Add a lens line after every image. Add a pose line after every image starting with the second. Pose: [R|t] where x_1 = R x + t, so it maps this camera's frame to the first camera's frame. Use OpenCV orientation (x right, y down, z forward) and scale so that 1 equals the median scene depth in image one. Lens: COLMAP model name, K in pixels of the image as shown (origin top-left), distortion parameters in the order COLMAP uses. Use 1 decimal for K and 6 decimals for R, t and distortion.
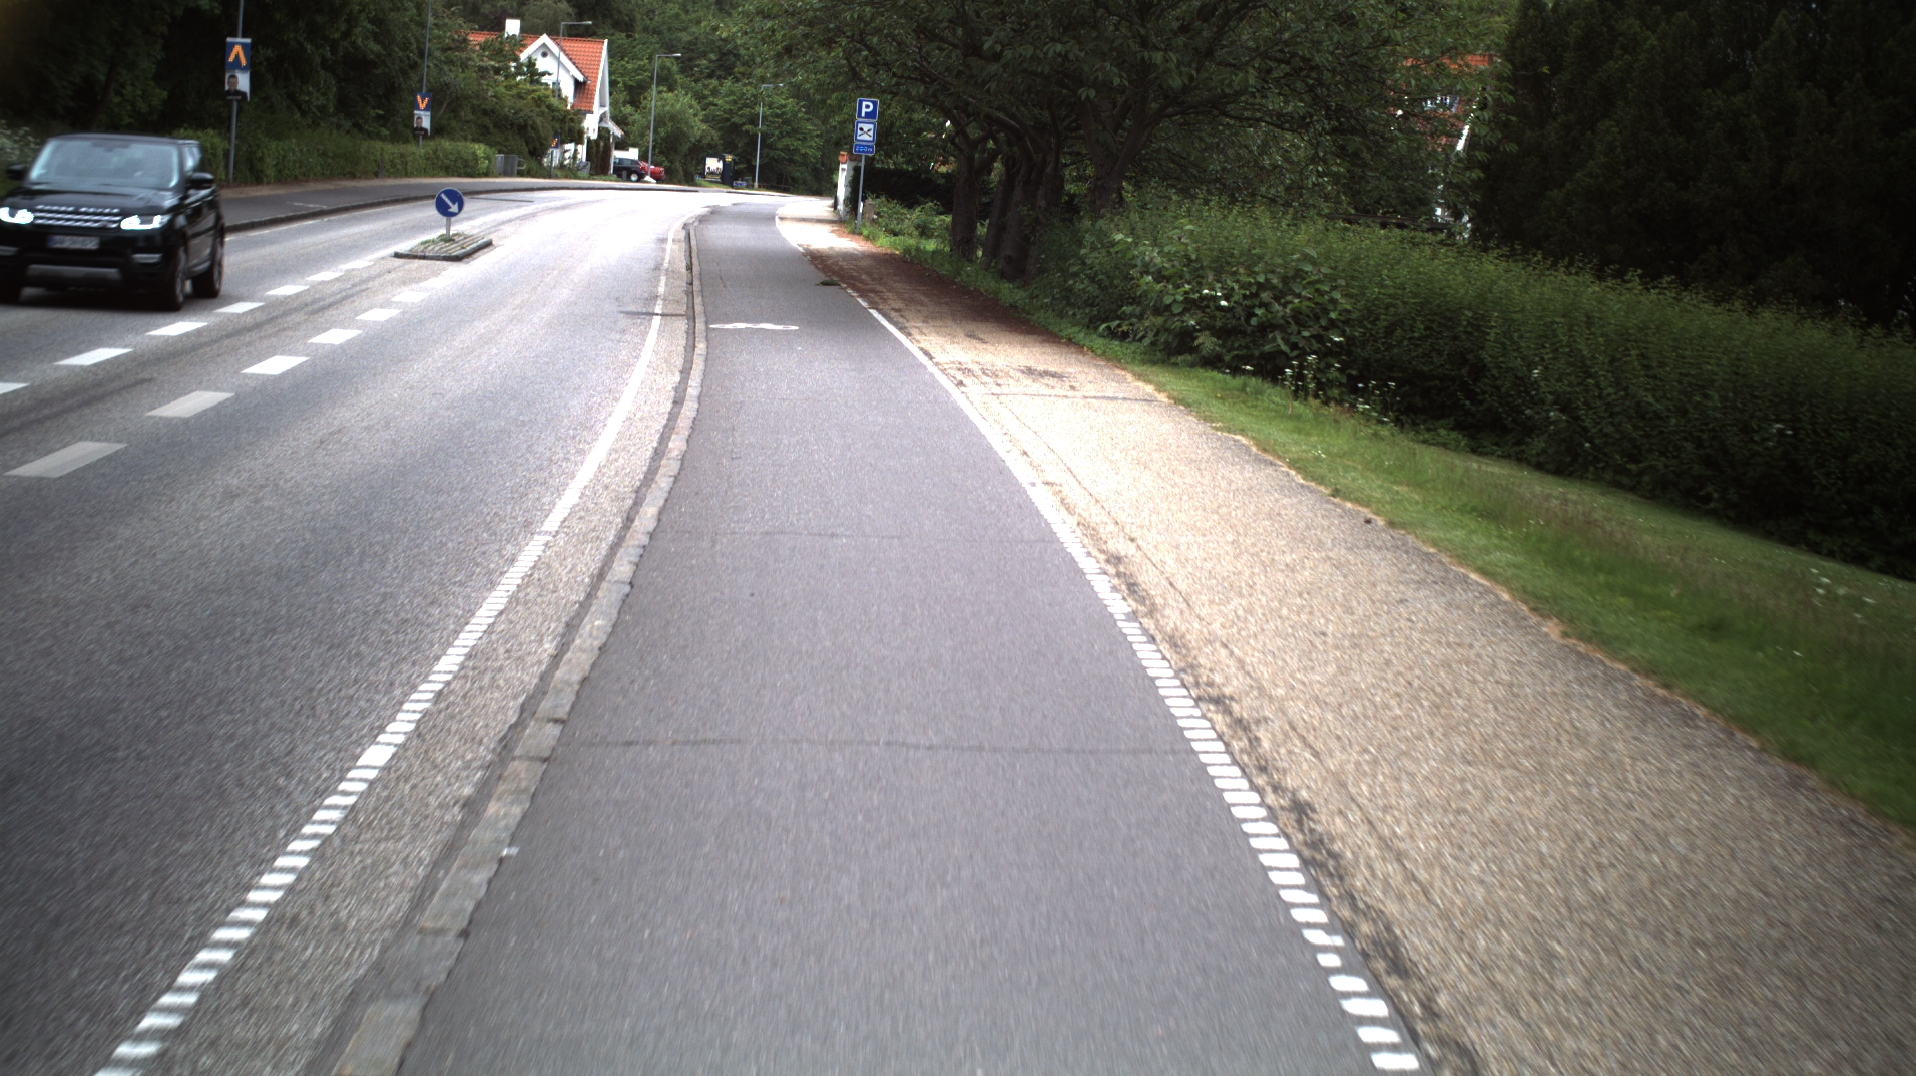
lens RADIAL K [[1673.7, 0, 1044.9], [0, 1673.7, 520.7], [0, 0, 1]] dist [-0.067334, 0.015549]
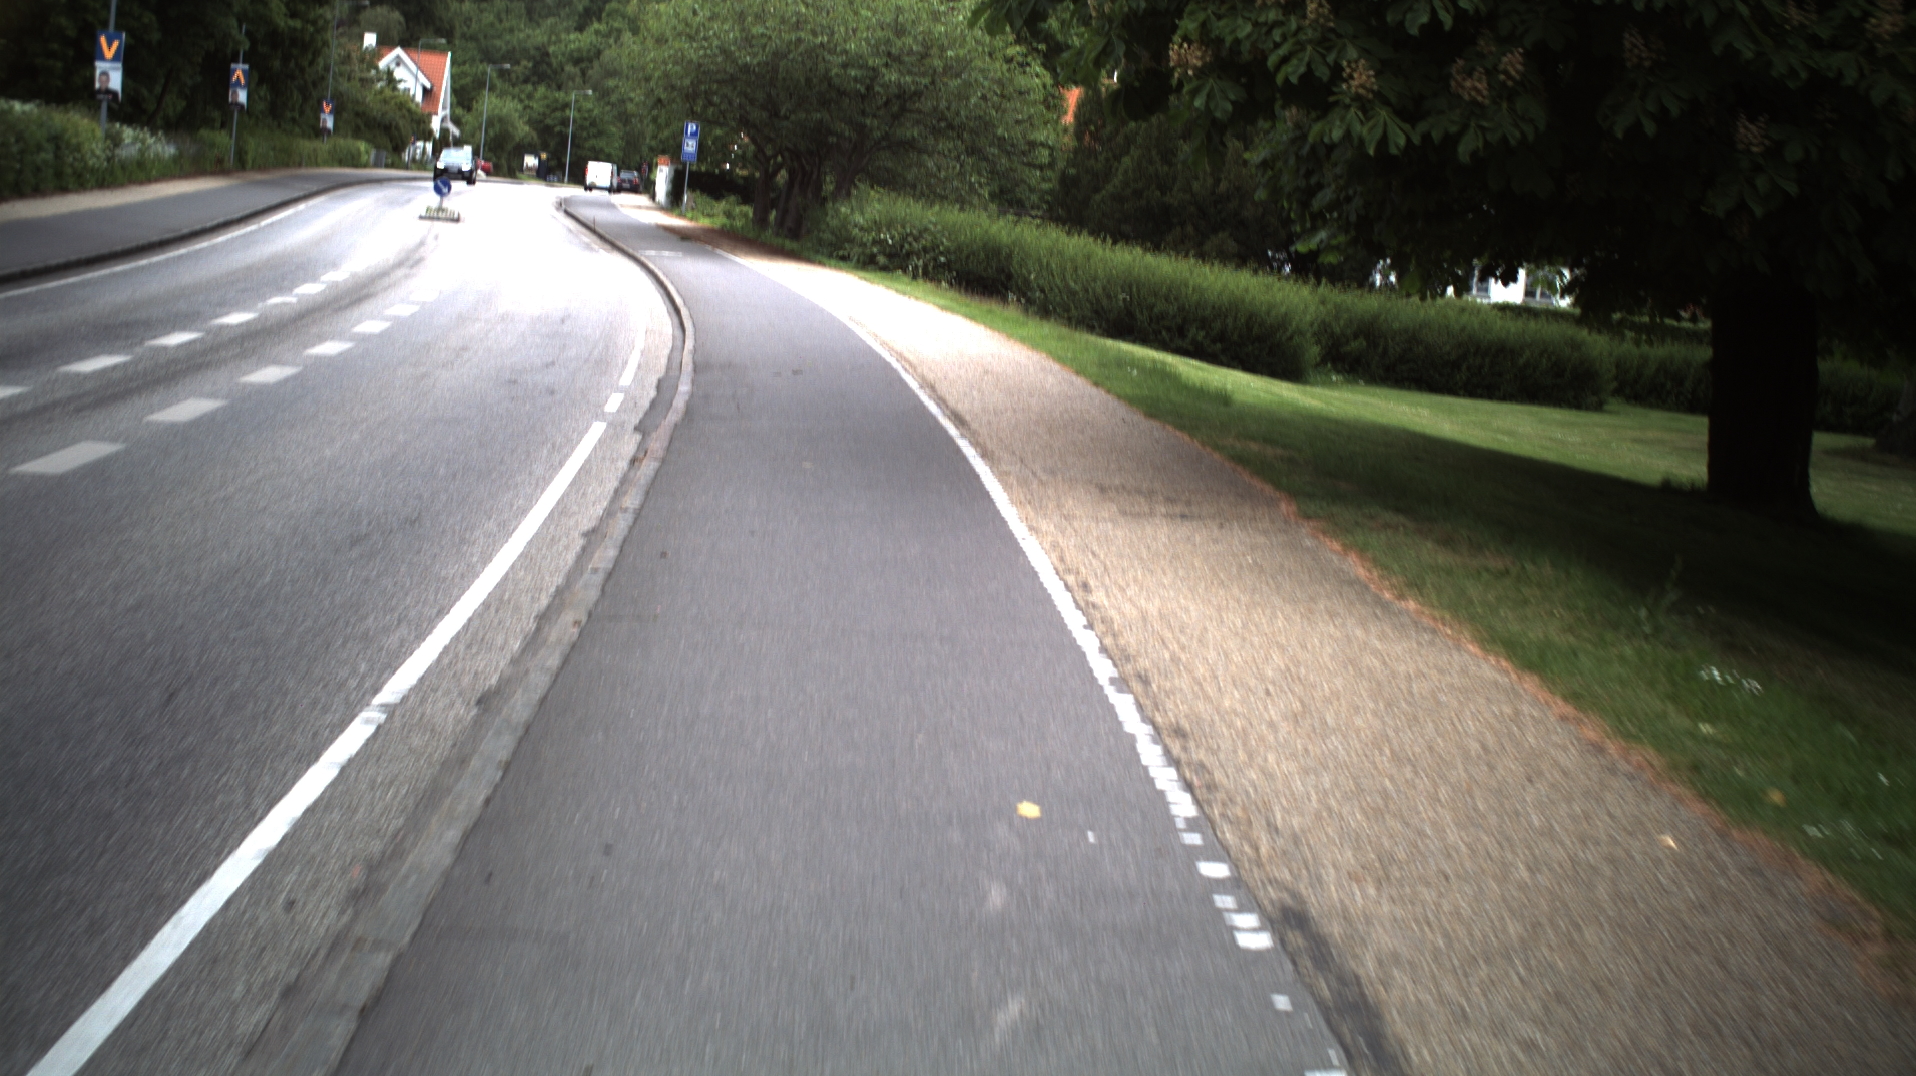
lens RADIAL K [[1675.2, 0, 812.3], [0, 1675.2, 538.0], [0, 0, 1]] dist [-0.057524, 0.007383]
pose [[0.999700, 0.024373, -0.002388, 0.008477], [-0.024351, 0.999664, 0.008921, 0.094038], [0.002604, -0.008860, 0.999957, -0.464097]]
